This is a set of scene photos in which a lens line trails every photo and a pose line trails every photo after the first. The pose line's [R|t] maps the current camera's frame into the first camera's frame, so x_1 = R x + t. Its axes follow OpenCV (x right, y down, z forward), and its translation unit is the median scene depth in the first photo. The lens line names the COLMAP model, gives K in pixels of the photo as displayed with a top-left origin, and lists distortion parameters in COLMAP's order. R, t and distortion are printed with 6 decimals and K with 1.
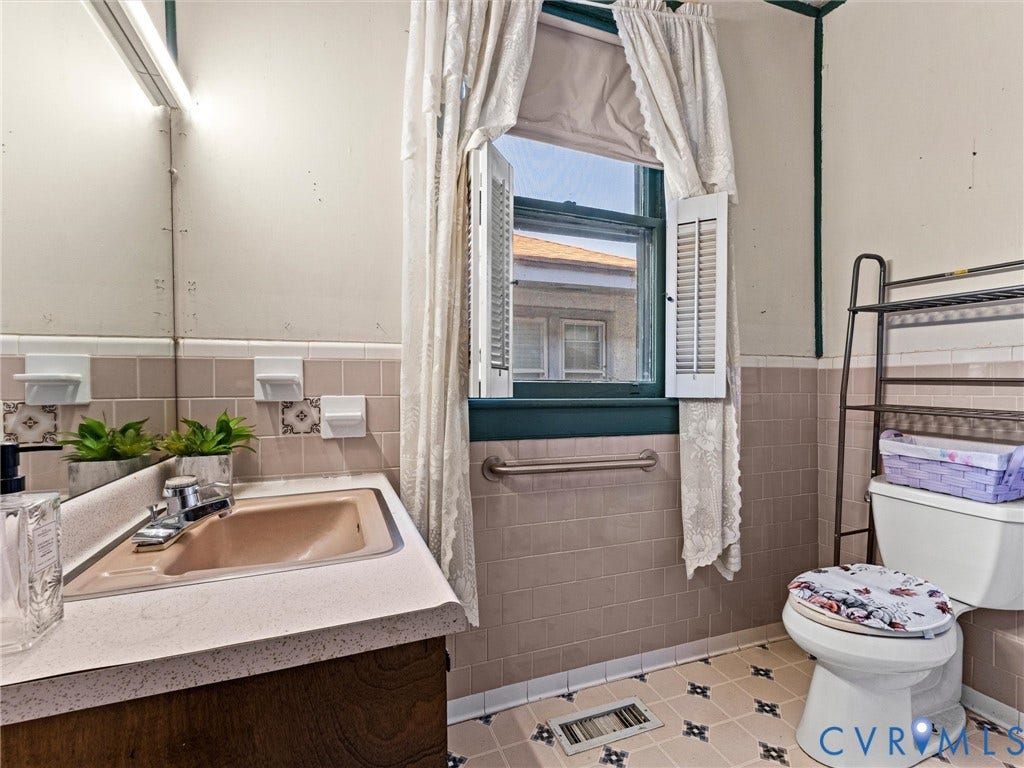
lens RADIAL K [[472.7, 0, 511.2], [0, 472.7, 392.8], [0, 0, 1]] dist [0.001211, -0.000199]
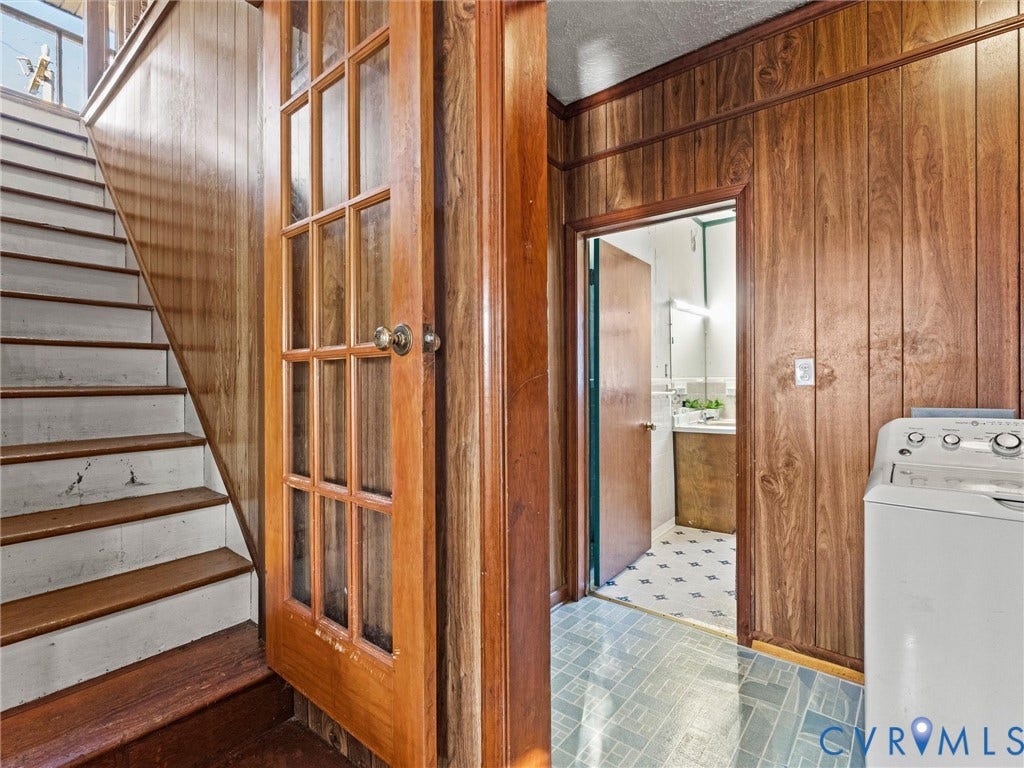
lens RADIAL K [[499.6, 0, 512.0], [0, 499.6, 384.0], [0, 0, 1]] dist [0.004593, 0.000713]
pose [[0.510118, 0.004287, -0.860094, 1.730731], [-0.009267, 0.999957, -0.000513, -0.045158], [0.860055, 0.008232, 0.510136, -2.119640]]
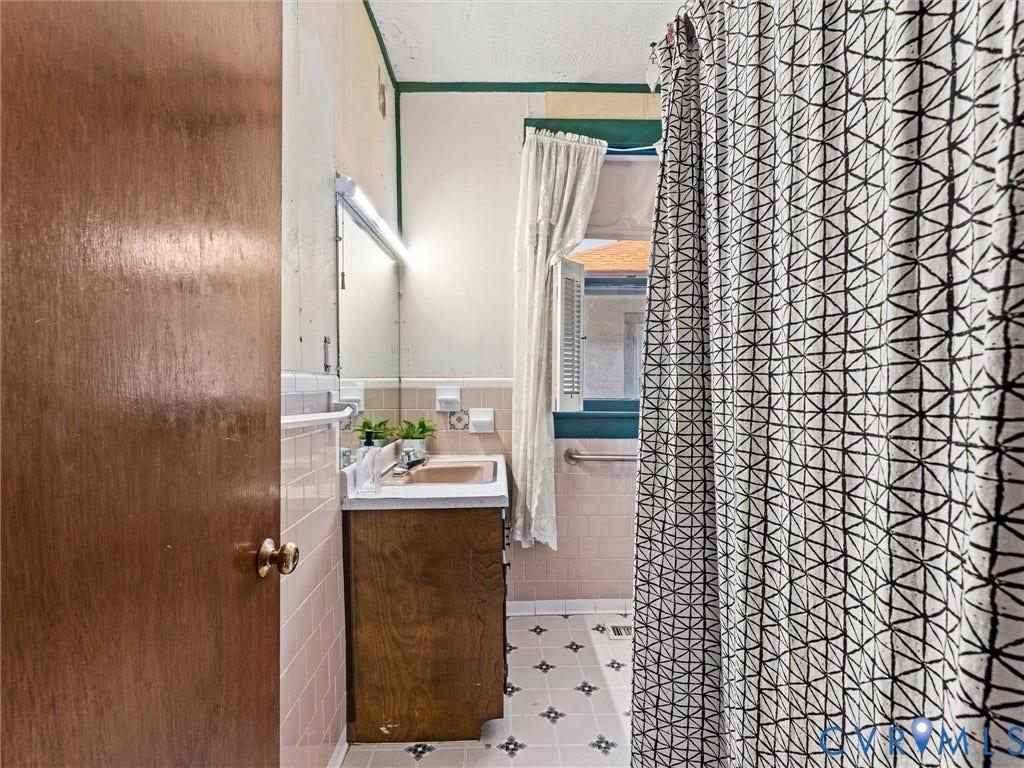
lens RADIAL K [[465.0, 0, 507.7], [0, 465.0, 383.9], [0, 0, 1]] dist [-0.003167, -0.000372]
pose [[0.944422, 0.002609, -0.328726, 0.304776], [-0.008716, 0.999816, -0.017106, -0.057429], [0.328621, 0.019020, 0.944270, -0.598147]]
